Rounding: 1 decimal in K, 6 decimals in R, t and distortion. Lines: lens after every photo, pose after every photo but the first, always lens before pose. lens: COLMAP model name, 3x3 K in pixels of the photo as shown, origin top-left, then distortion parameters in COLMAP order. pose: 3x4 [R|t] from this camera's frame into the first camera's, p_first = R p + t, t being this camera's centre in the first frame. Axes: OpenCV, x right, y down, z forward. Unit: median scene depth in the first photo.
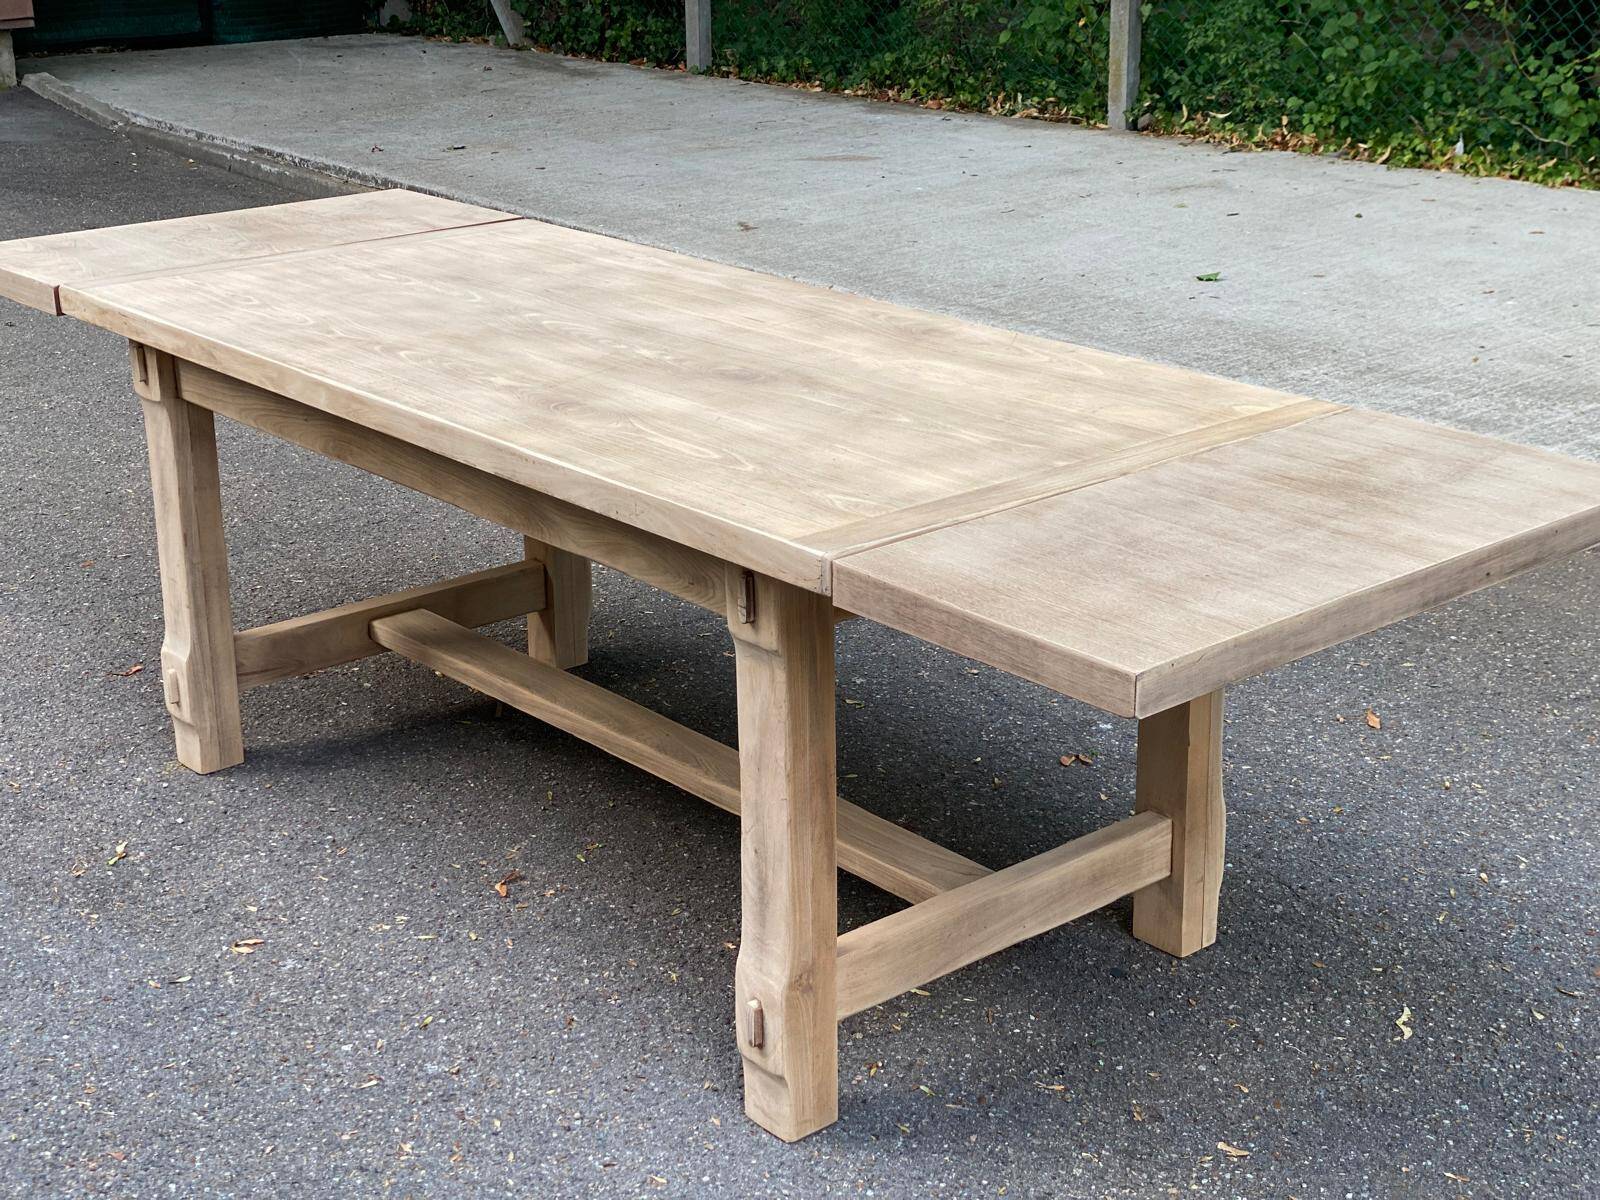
lens RADIAL K [[2380.1, 0, 797.4], [0, 2380.1, 590.3], [0, 0, 1]] dist [0.132950, 0.000000]
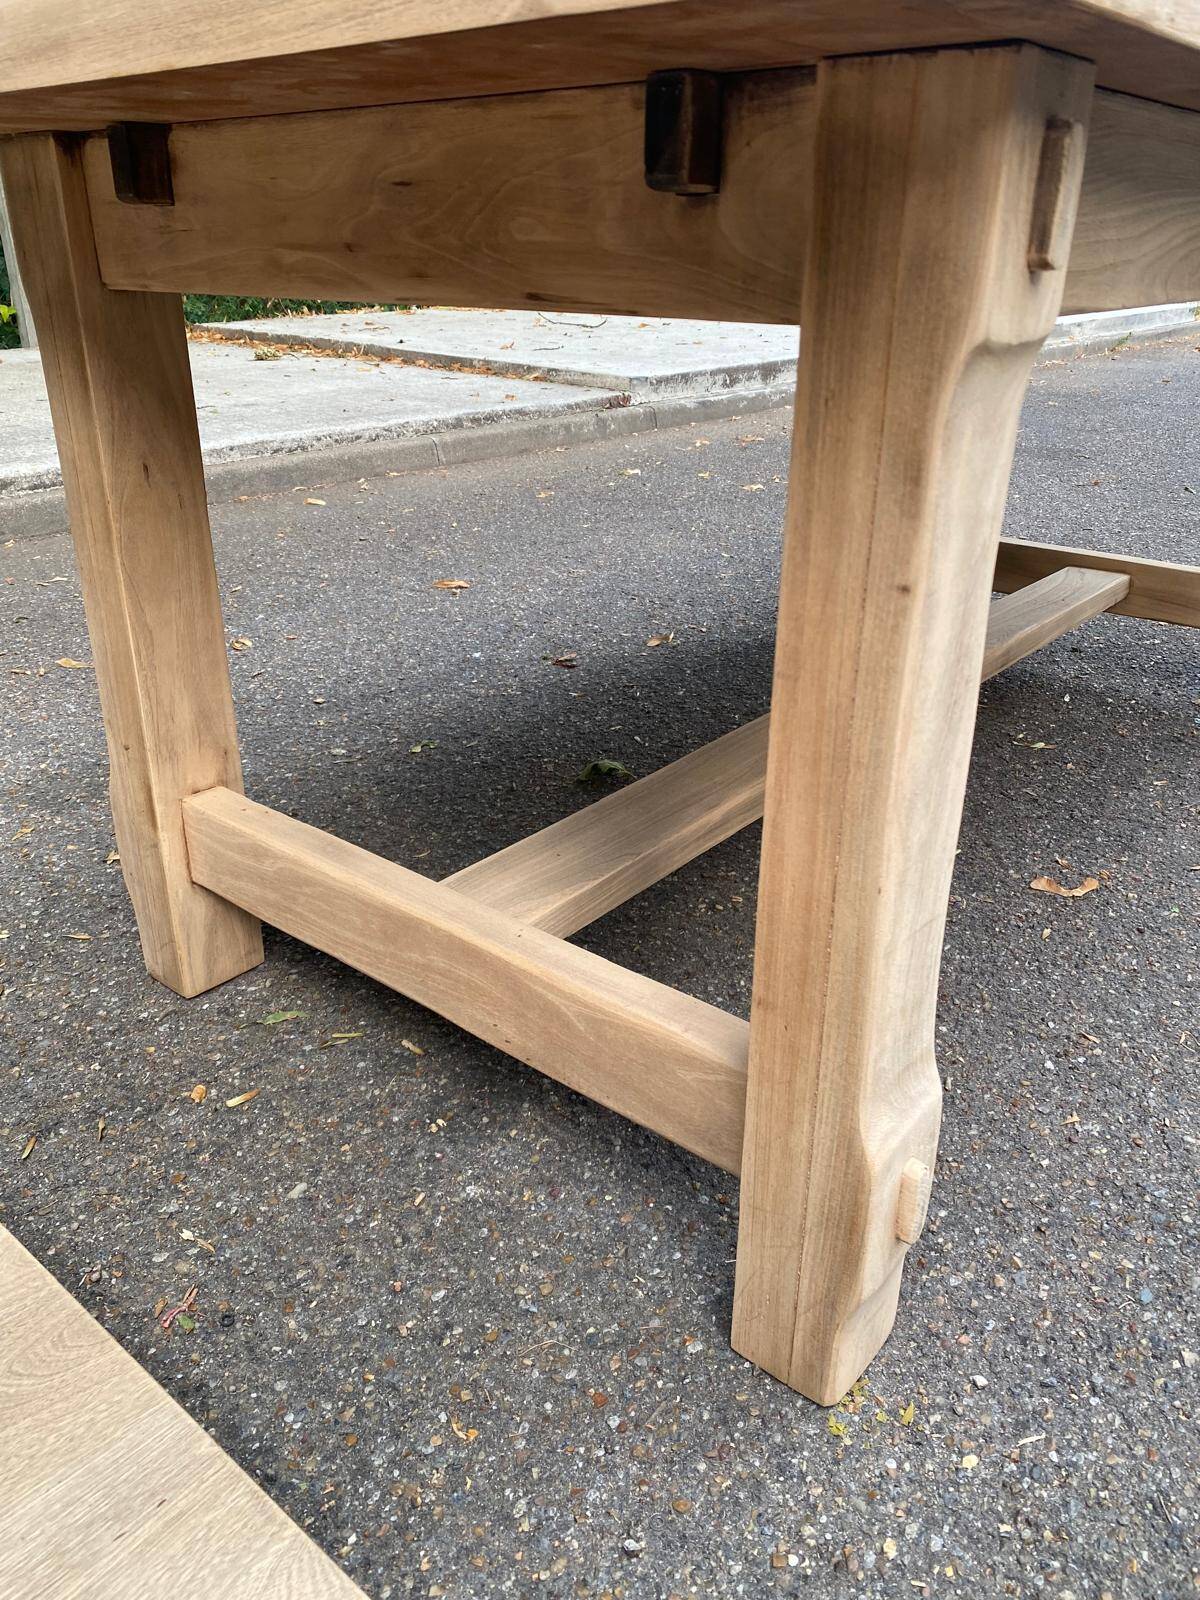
lens RADIAL K [[1221.7, 0, 598.9], [0, 1221.7, 791.3], [0, 0, 1]] dist [0.026646, -0.028216]
pose [[-0.165698, -0.400476, 0.901201, -0.436293], [0.319650, 0.842687, 0.433246, -0.120318], [-0.932935, 0.359857, -0.011619, 1.130009]]
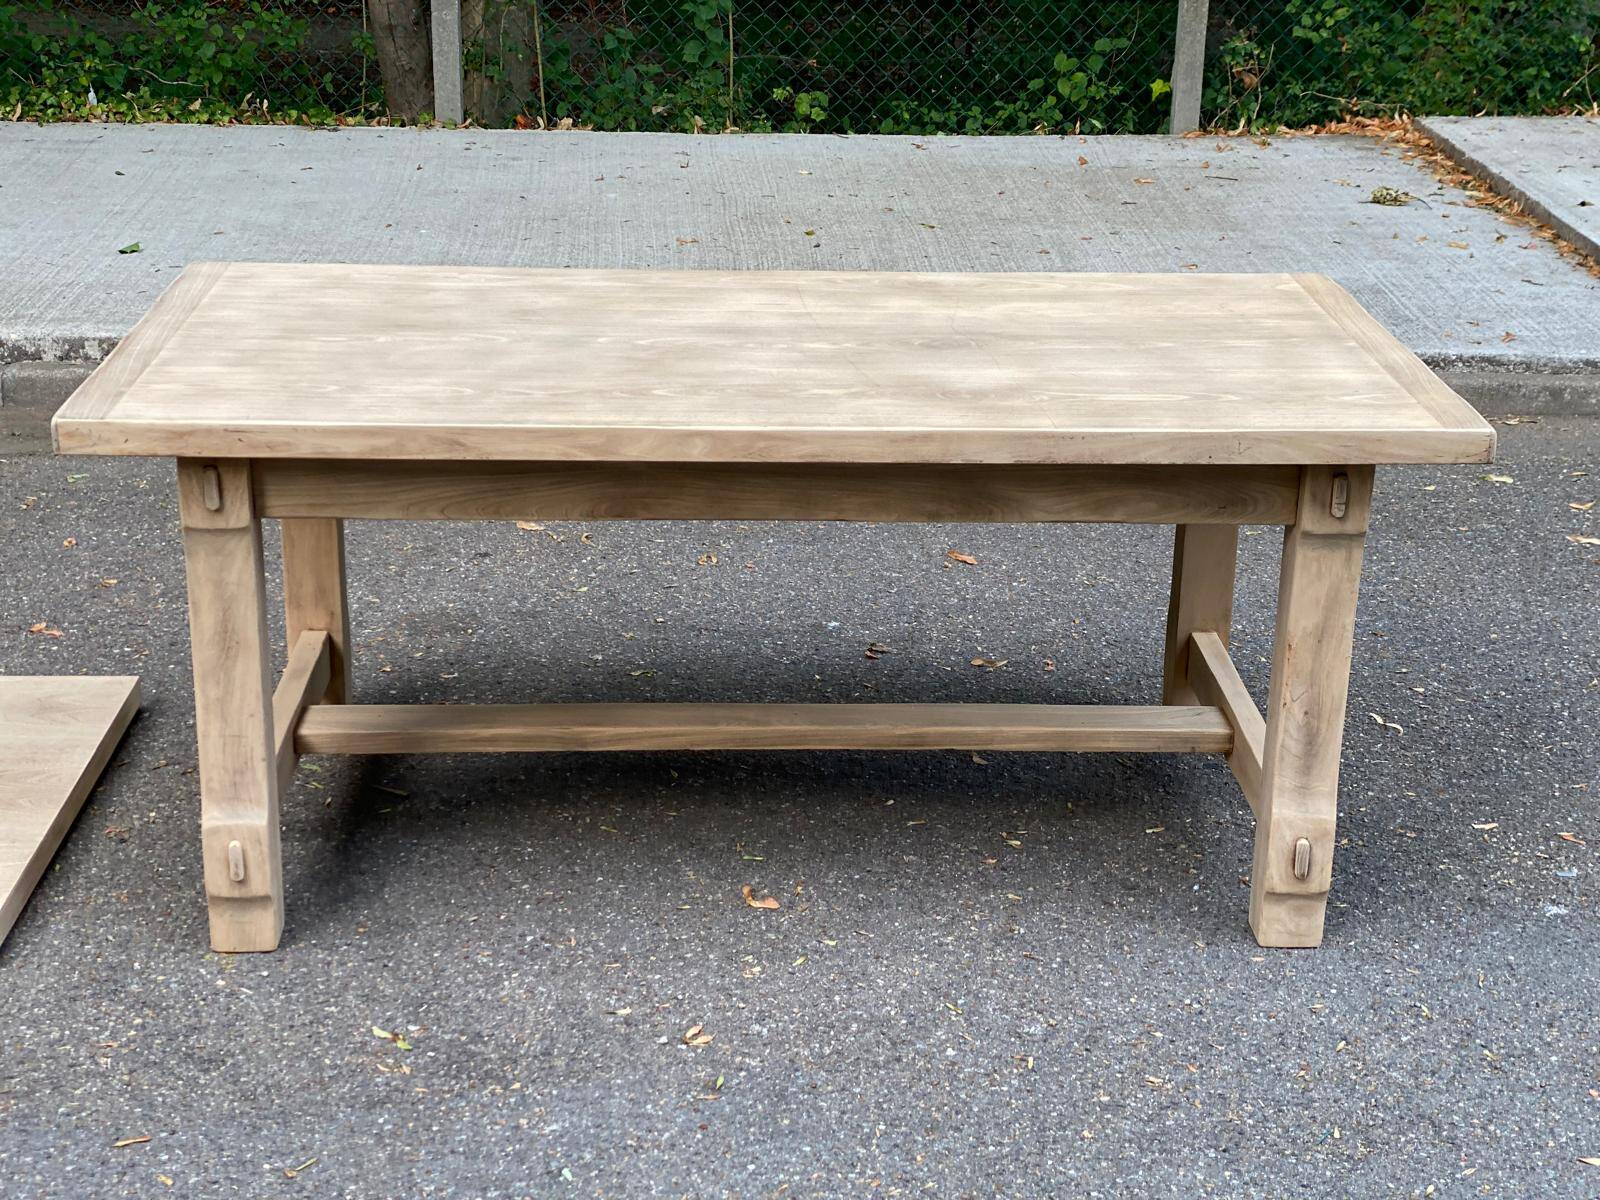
lens RADIAL K [[2380.1, 0, 794.8], [0, 2380.1, 597.2], [0, 0, 1]] dist [0.132950, 0.000000]
pose [[0.621569, -0.259937, 0.738976, -0.813469], [0.234058, 0.961875, 0.141471, -0.135407], [-0.747575, 0.085029, 0.658712, 0.319751]]
